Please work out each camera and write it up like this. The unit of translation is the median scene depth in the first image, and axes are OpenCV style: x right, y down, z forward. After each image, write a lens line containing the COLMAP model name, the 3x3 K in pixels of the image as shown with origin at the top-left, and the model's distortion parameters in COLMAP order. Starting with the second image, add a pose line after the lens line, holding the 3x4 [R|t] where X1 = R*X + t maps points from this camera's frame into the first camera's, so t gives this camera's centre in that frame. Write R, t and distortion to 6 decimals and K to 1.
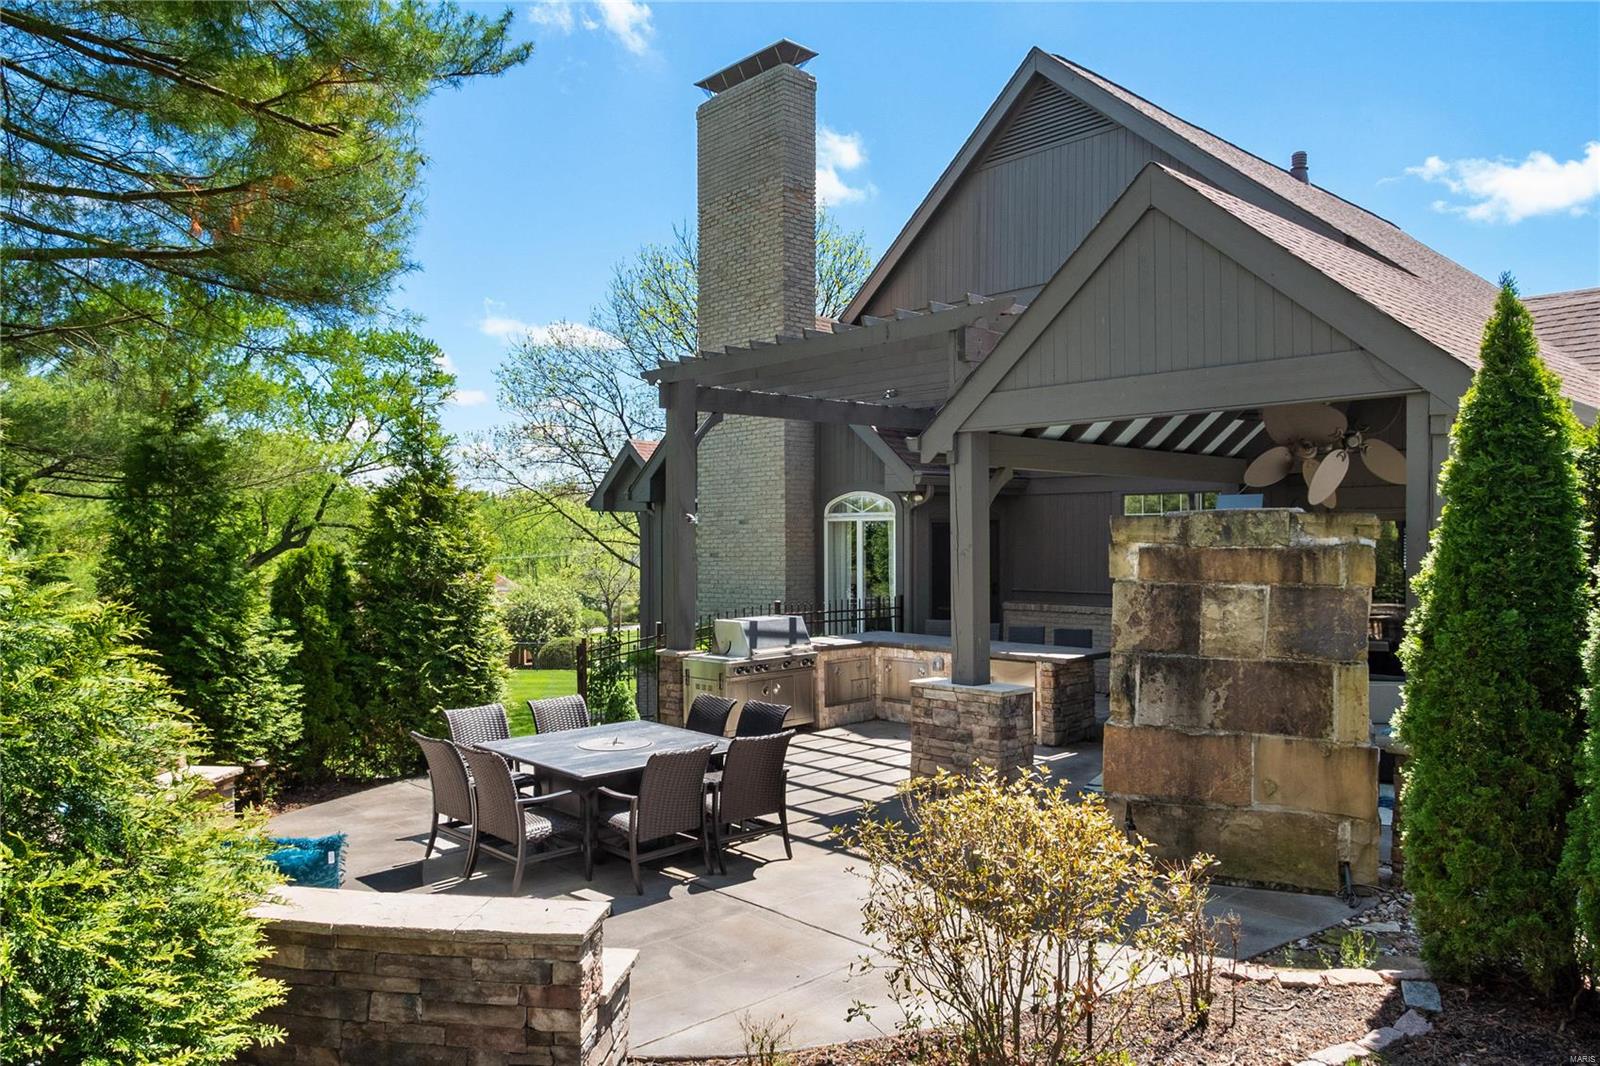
lens RADIAL K [[1133.9, 0, 800.0], [0, 1133.9, 533.0], [0, 0, 1]] dist [-0.044716, -0.000630]
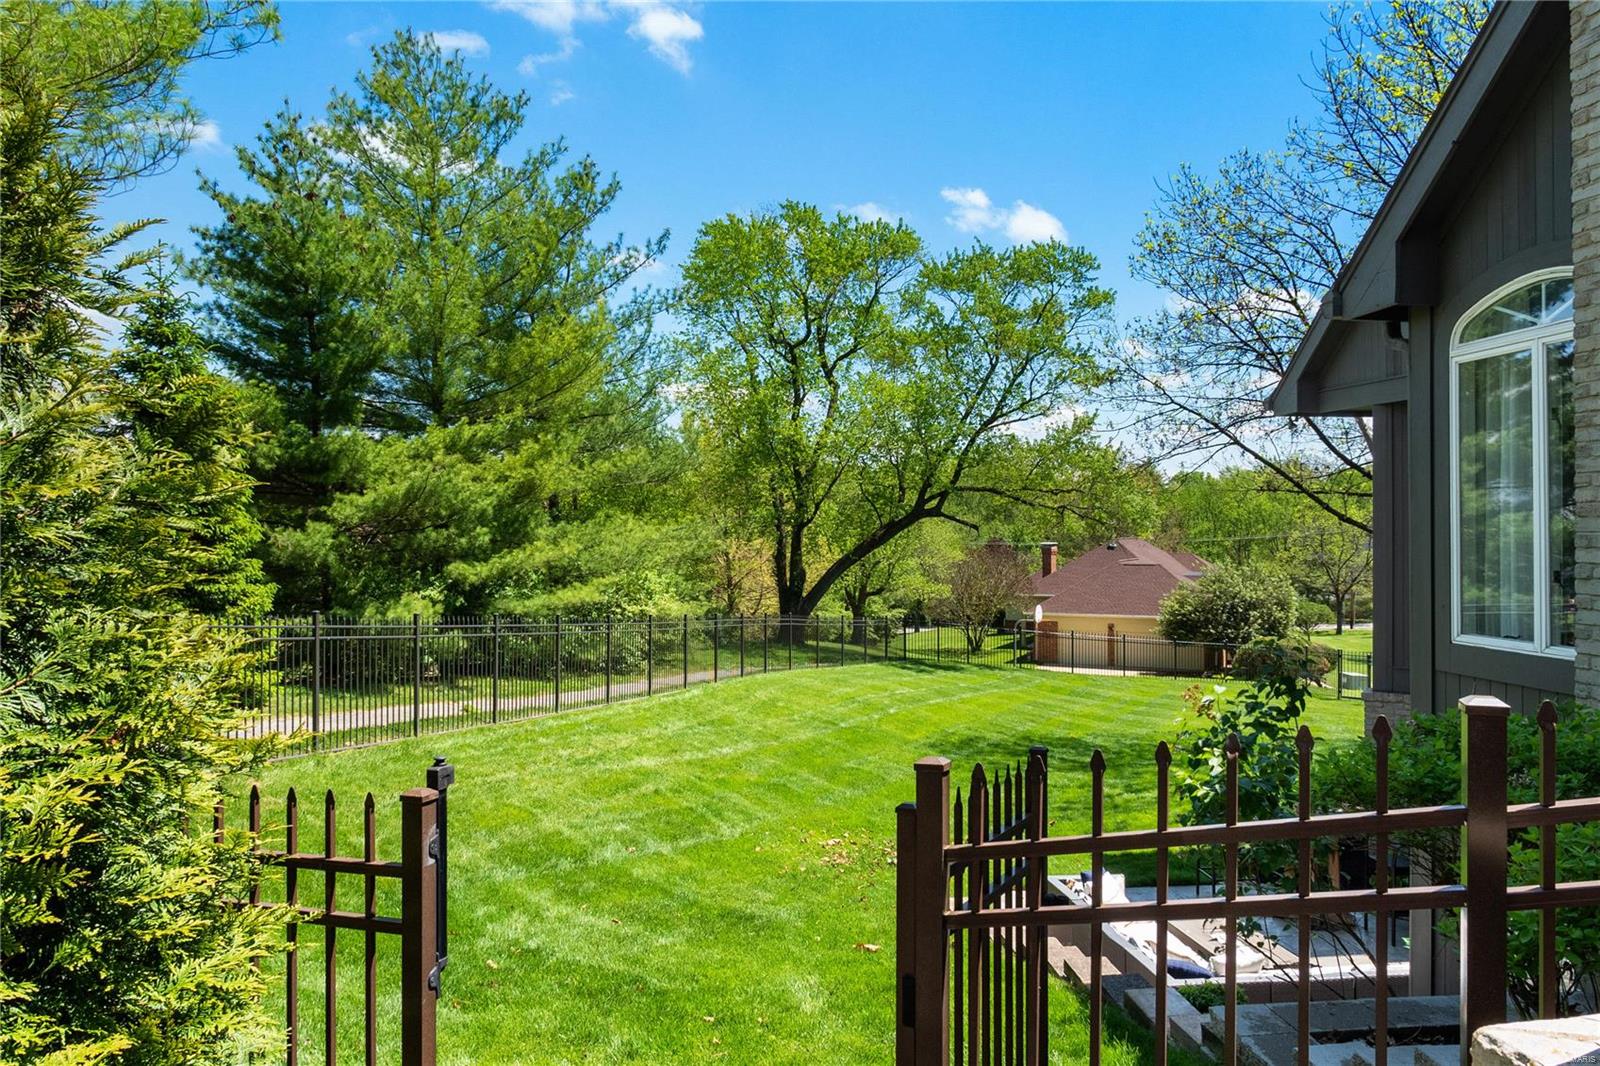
lens RADIAL K [[1133.9, 0, 800.0], [0, 1133.9, 533.0], [0, 0, 1]] dist [-0.044716, -0.000630]
pose [[0.814194, 0.003942, -0.580580, -0.032689], [0.002450, 0.999945, 0.010224, 0.016653], [0.580588, -0.009747, 0.814139, 0.244221]]
